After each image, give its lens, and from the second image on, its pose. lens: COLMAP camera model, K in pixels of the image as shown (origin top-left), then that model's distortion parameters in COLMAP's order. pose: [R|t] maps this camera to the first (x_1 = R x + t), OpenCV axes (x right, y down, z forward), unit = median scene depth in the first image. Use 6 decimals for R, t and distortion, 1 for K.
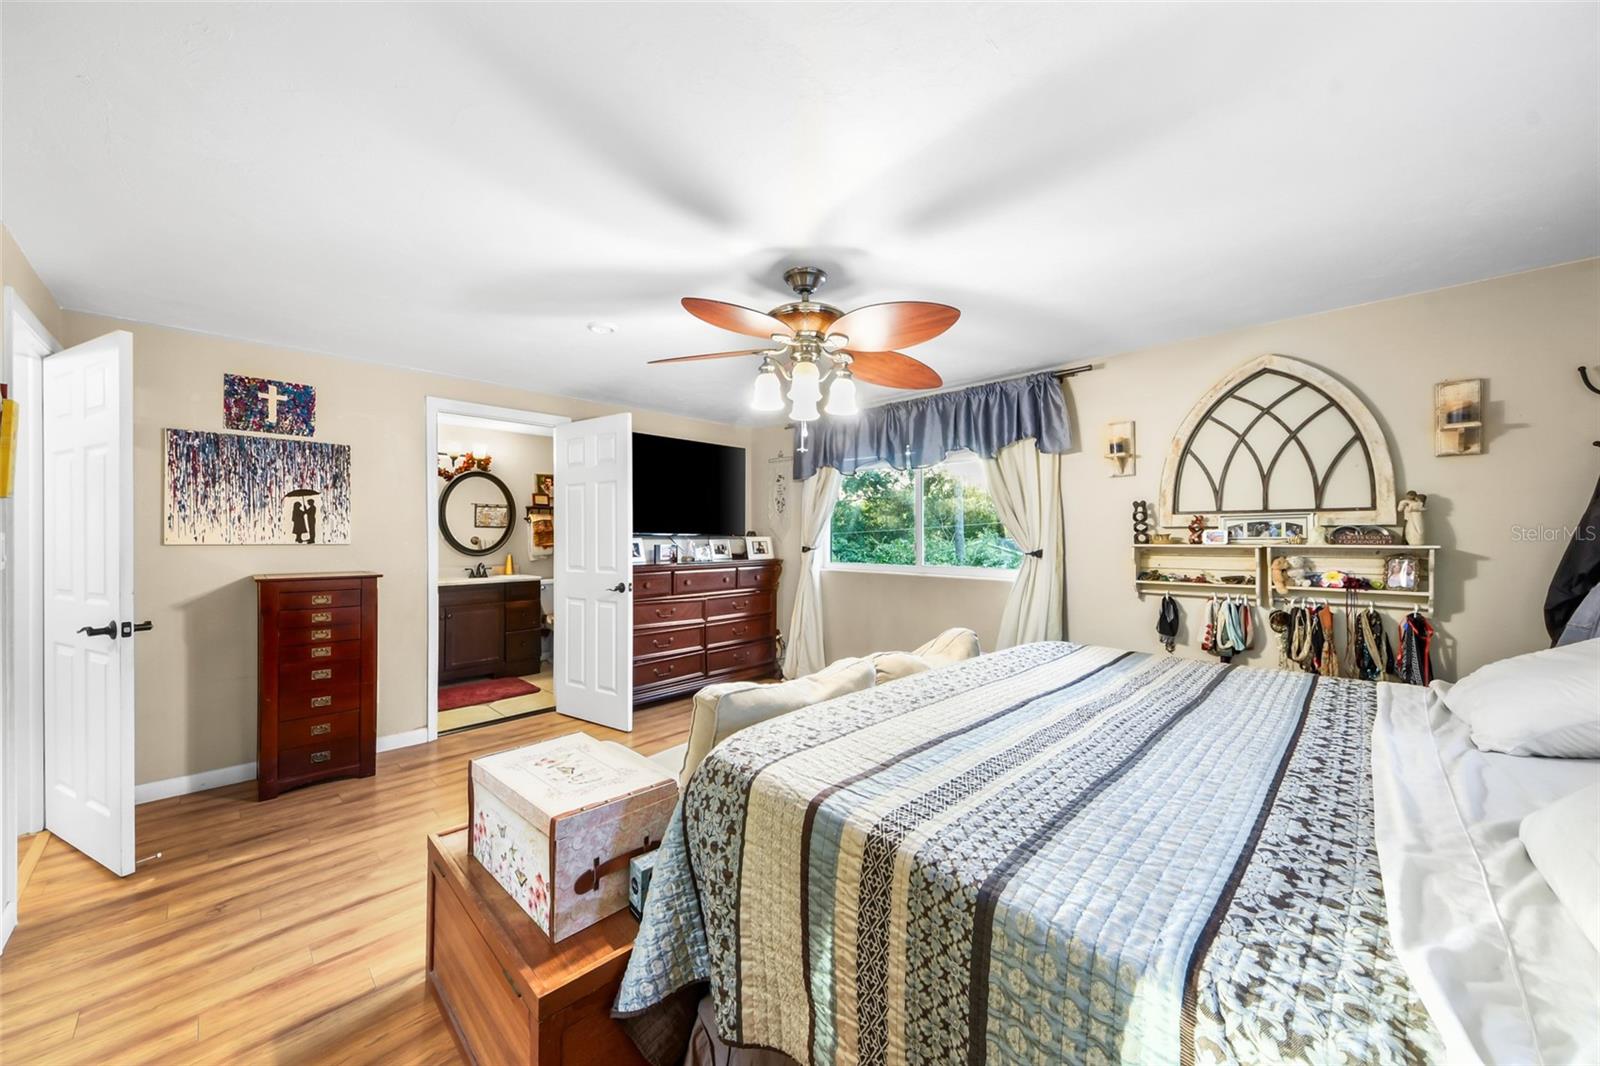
lens RADIAL K [[576.6, 0, 794.6], [0, 576.6, 532.9], [0, 0, 1]] dist [0.014681, -0.008458]
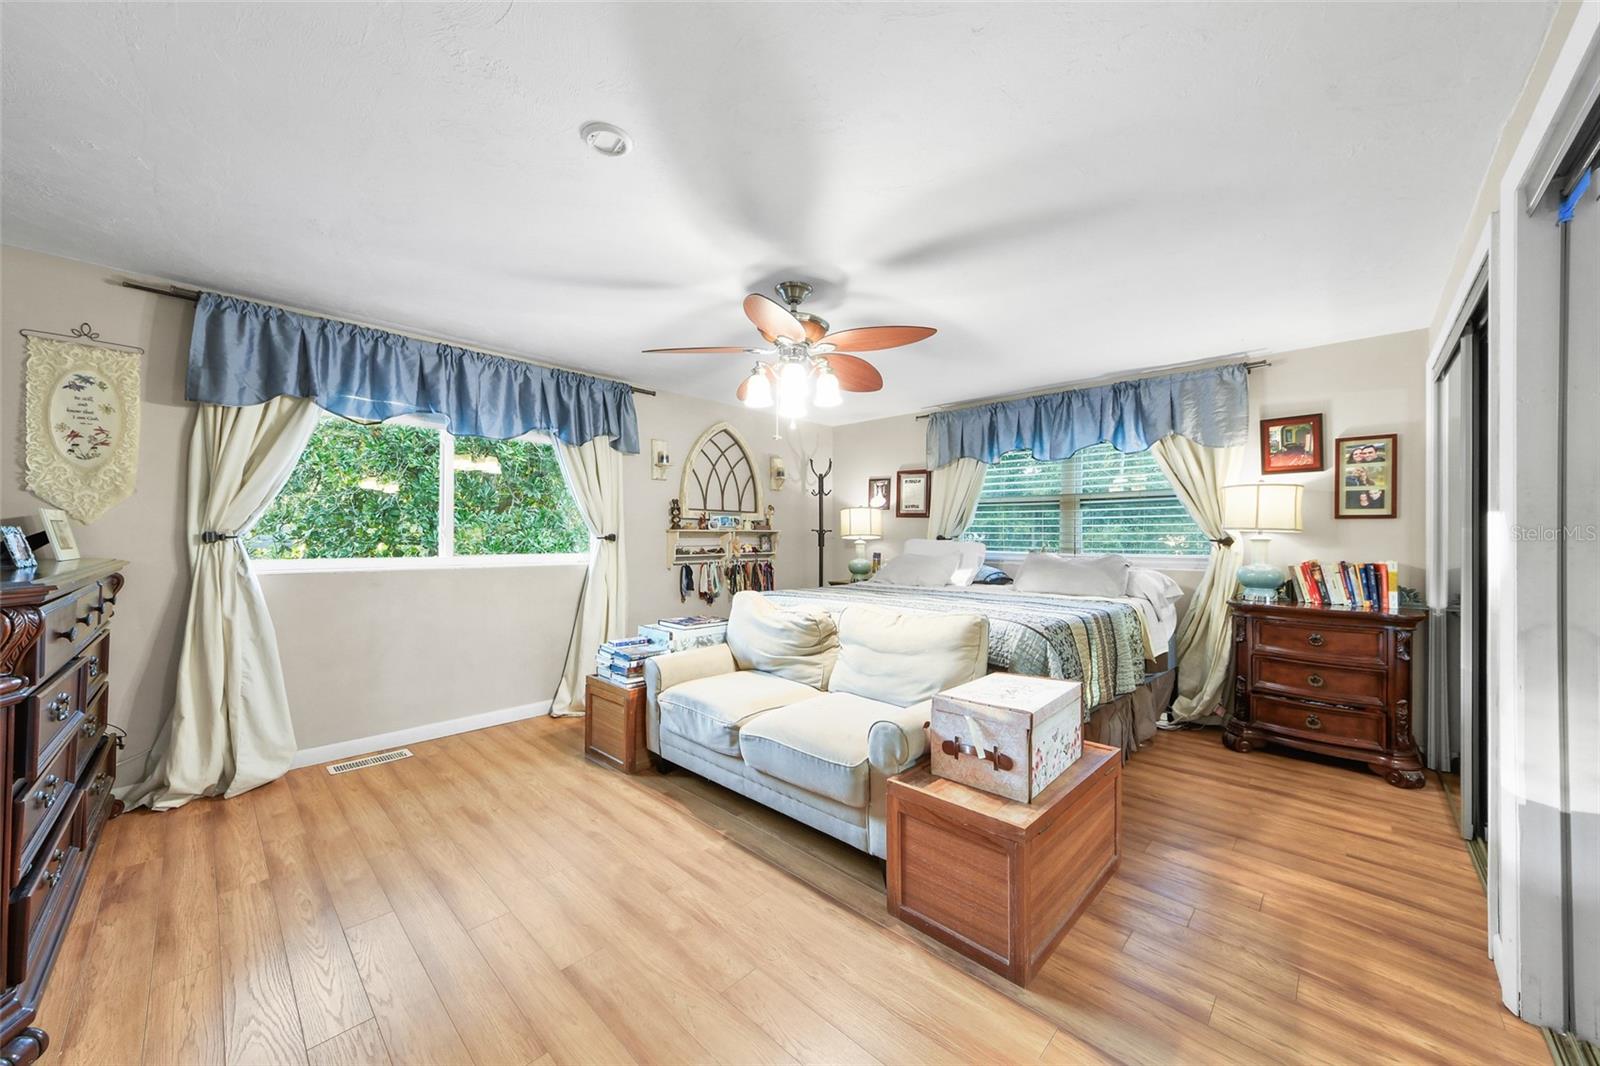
lens RADIAL K [[576.6, 0, 794.6], [0, 576.6, 532.9], [0, 0, 1]] dist [0.014681, -0.008458]
pose [[-0.030927, 0.007147, 0.999496, -0.912657], [-0.010835, 0.999913, -0.007485, 0.037971], [-0.999463, -0.011061, -0.030847, 0.838378]]
